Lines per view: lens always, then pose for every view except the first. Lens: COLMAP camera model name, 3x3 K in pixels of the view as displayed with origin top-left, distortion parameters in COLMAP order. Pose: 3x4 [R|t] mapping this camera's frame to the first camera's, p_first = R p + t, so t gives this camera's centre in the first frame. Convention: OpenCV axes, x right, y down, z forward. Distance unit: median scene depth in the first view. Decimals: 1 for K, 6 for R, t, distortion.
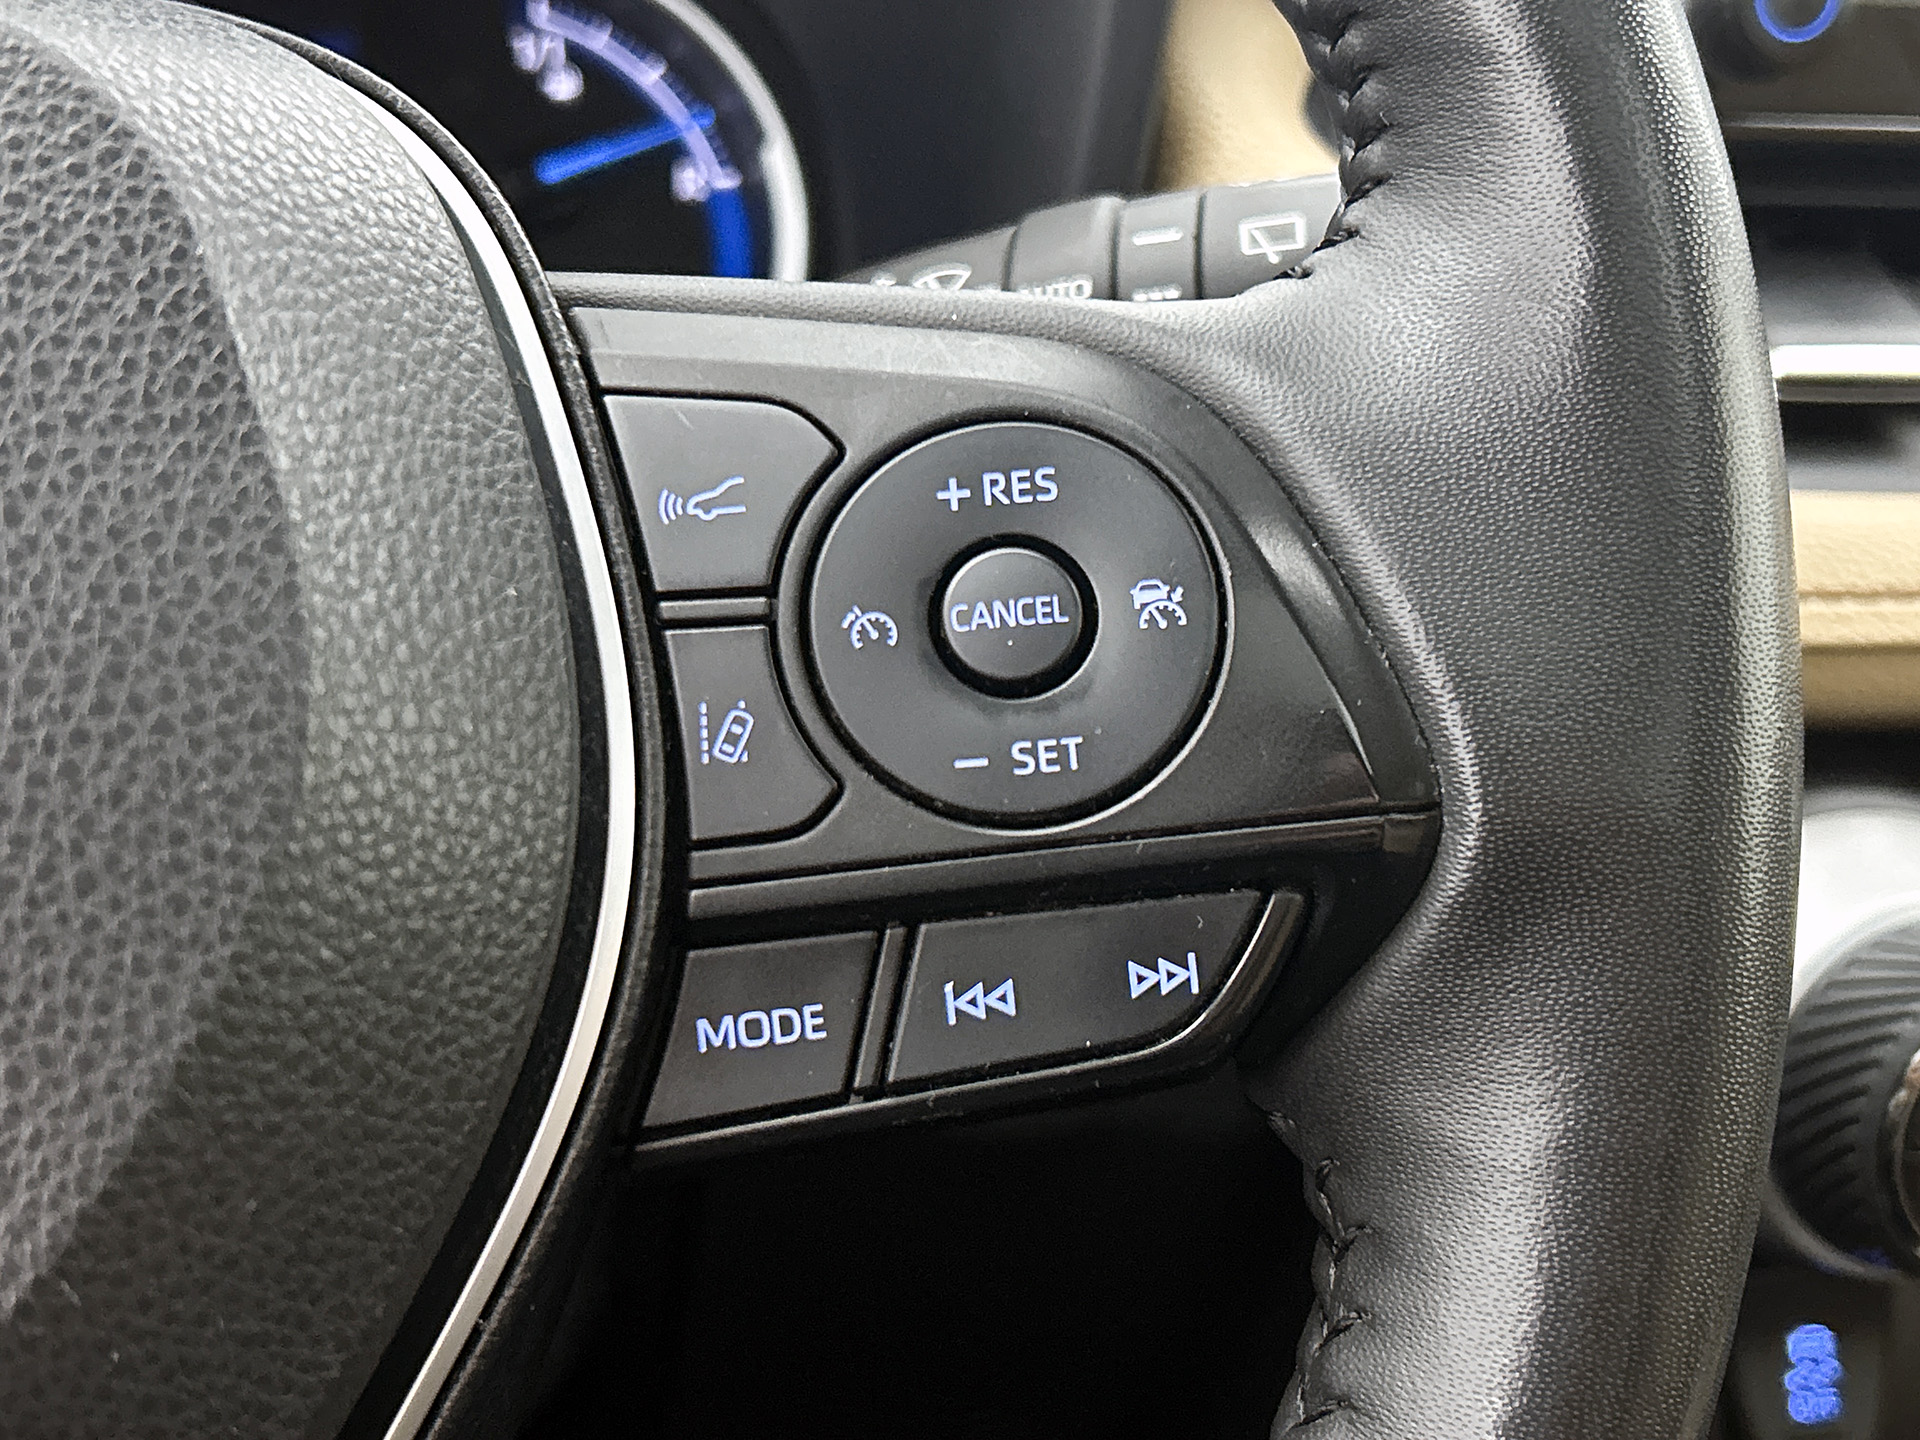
lens RADIAL K [[2479.4, 0, 963.5], [0, 2479.4, 725.1], [0, 0, 1]] dist [0.032952, 0.000000]
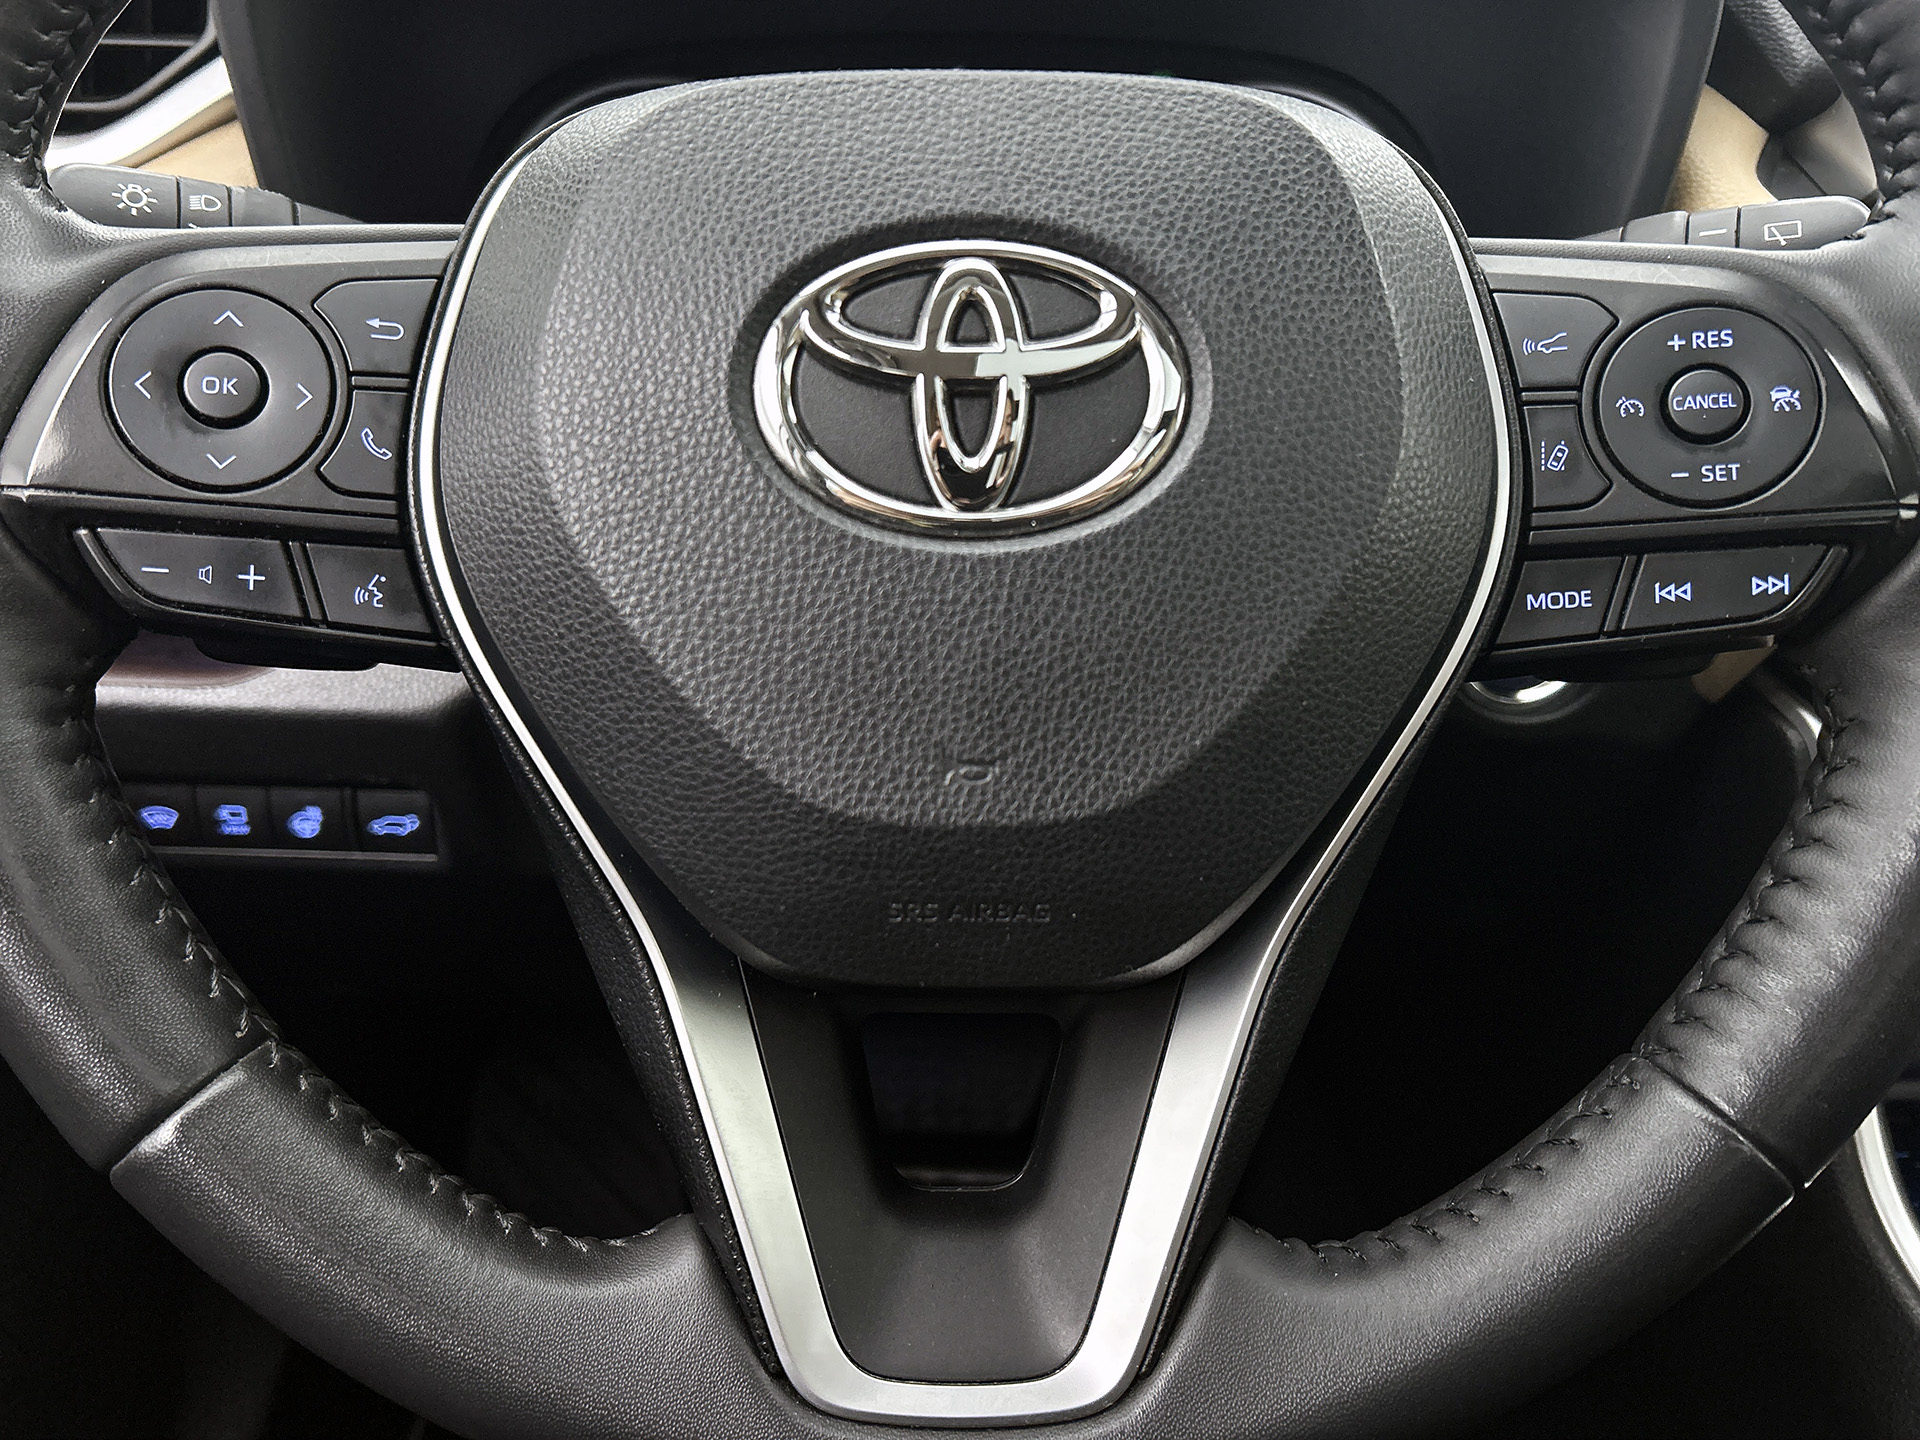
lens RADIAL K [[1486.5, 0, 946.2], [0, 1486.5, 726.0], [0, 0, 1]] dist [-0.002395, -0.039380]
pose [[0.971473, 0.070762, -0.226345, -0.333064], [-0.048852, 0.993688, 0.100982, 0.144207], [0.232062, -0.087044, 0.968798, -0.385658]]
